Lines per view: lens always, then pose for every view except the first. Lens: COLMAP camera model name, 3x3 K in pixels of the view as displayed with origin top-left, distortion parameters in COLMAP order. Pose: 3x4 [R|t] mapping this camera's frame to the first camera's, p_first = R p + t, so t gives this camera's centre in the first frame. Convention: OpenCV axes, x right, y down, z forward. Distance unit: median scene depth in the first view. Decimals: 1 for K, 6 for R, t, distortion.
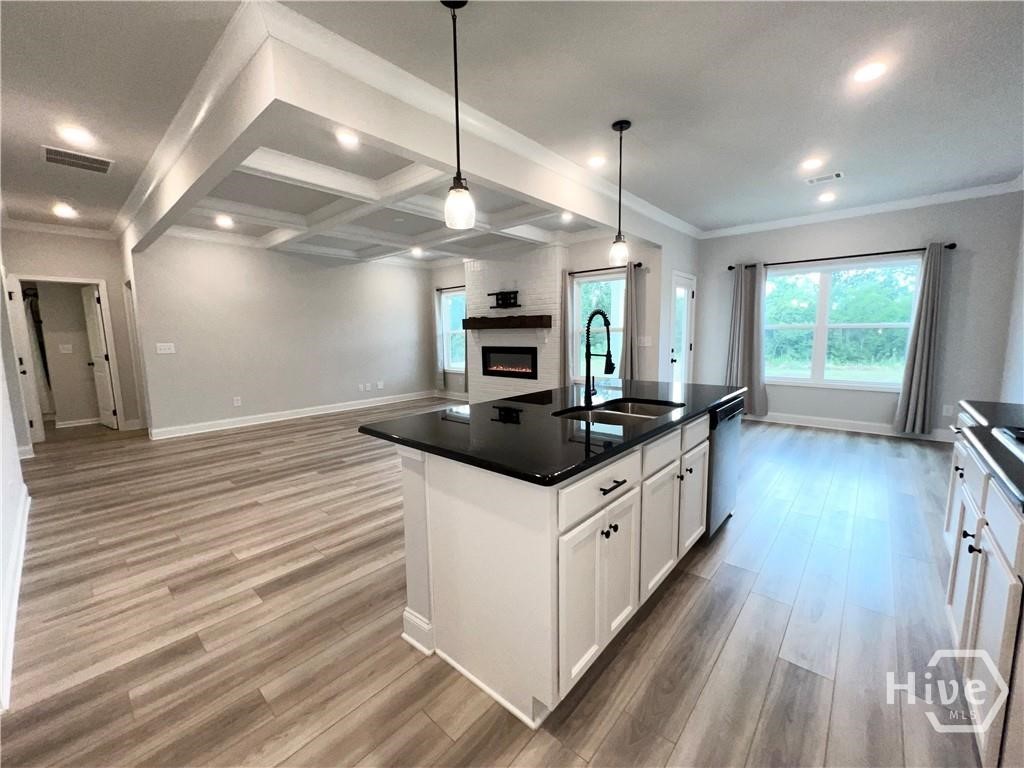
lens RADIAL K [[411.1, 0, 512.7], [0, 411.1, 385.0], [0, 0, 1]] dist [-0.000732, 0.000499]
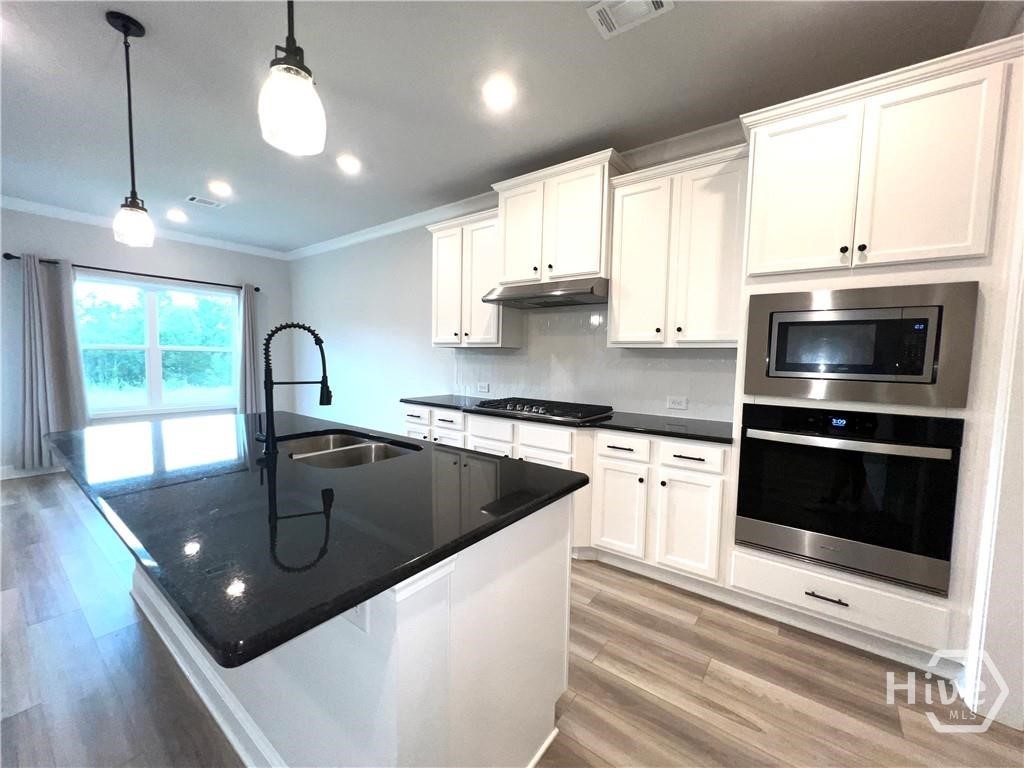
lens RADIAL K [[411.1, 0, 512.7], [0, 411.1, 385.0], [0, 0, 1]] dist [-0.000732, 0.000499]
pose [[-0.072407, -0.055896, 0.995808, -0.245791], [0.109320, 0.991968, 0.063629, -0.030933], [-0.991366, 0.113469, -0.065715, 0.281551]]
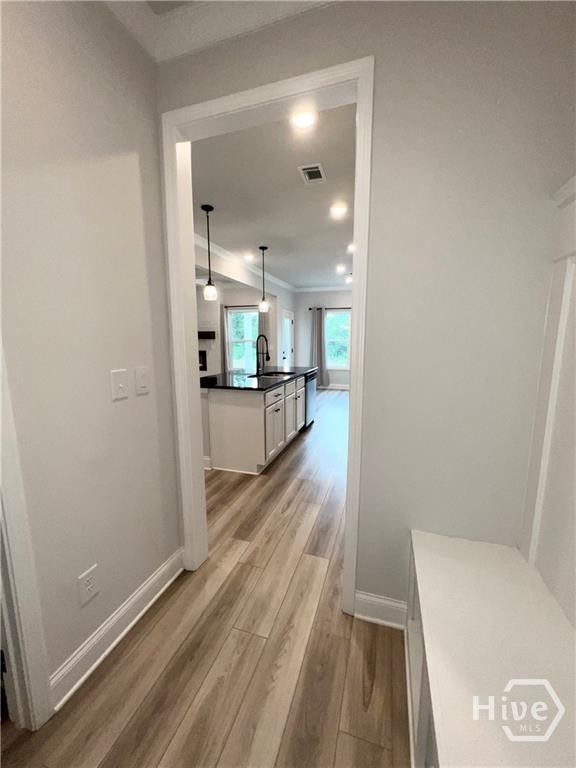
lens RADIAL K [[308.3, 0, 288.0], [0, 308.3, 384.0], [0, 0, 1]] dist [-0.000732, 0.000499]
pose [[0.917672, -0.040765, 0.395242, -0.161887], [0.035322, 0.999154, 0.021042, 0.032434], [-0.395765, -0.005349, 0.918336, -0.310879]]
